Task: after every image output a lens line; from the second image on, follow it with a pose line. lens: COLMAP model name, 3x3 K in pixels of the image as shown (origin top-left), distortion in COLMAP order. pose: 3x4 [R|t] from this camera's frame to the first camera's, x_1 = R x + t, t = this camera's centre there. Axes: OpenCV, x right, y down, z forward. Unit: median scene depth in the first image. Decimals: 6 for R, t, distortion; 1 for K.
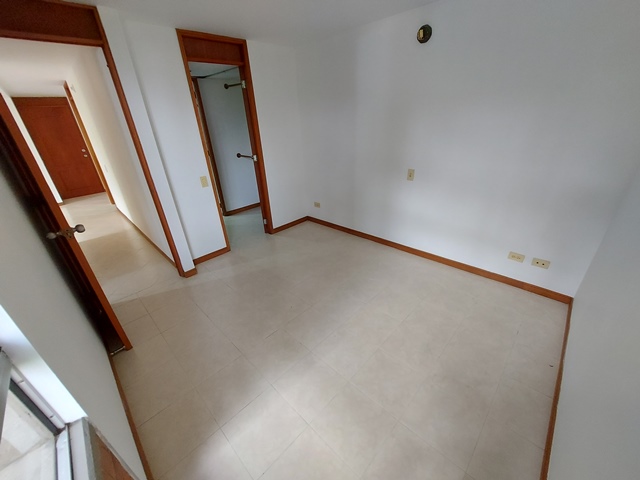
lens RADIAL K [[254.4, 0, 321.0], [0, 254.4, 244.3], [0, 0, 1]] dist [-0.011359, -0.000191]
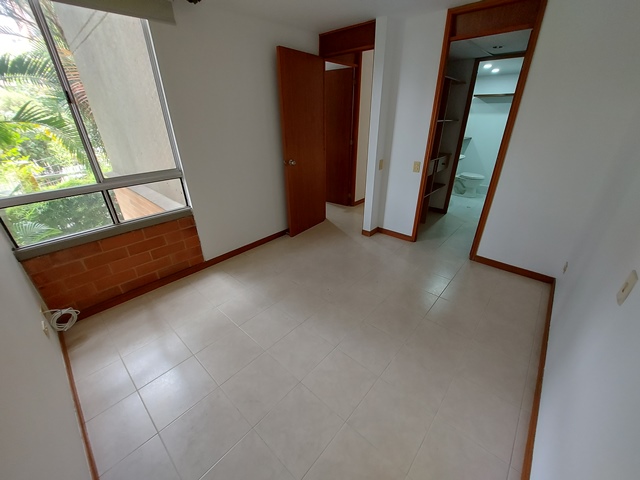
lens RADIAL K [[254.4, 0, 321.0], [0, 254.4, 244.3], [0, 0, 1]] dist [-0.011359, -0.000191]
pose [[0.041308, 0.488229, -0.871737, 0.571013], [-0.439312, 0.792495, 0.423032, -0.266465], [0.897384, 0.365490, 0.247221, 0.527138]]
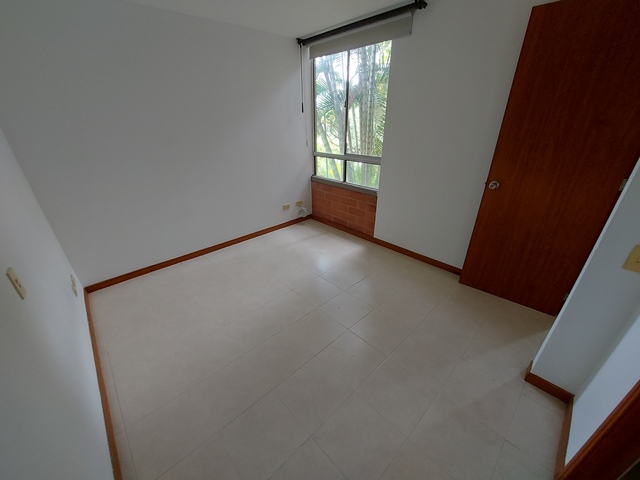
lens RADIAL K [[254.4, 0, 321.0], [0, 254.4, 244.3], [0, 0, 1]] dist [-0.011359, -0.000191]
pose [[-0.997146, 0.028167, 0.070048, -0.106288], [0.072921, 0.599669, 0.796919, -0.532719], [-0.019559, 0.799752, -0.600011, 1.123257]]
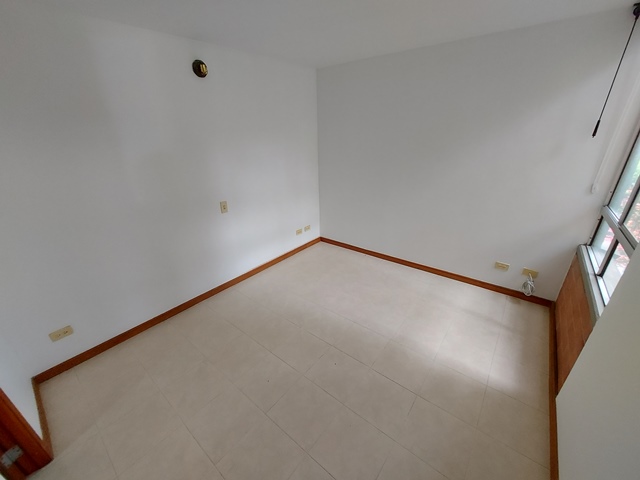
lens RADIAL K [[254.4, 0, 321.0], [0, 254.4, 244.3], [0, 0, 1]] dist [-0.011359, -0.000191]
pose [[-0.084393, -0.358504, 0.929706, -0.612503], [0.474693, 0.805889, 0.353849, -0.318452], [-0.876096, 0.471187, 0.102168, 0.630149]]
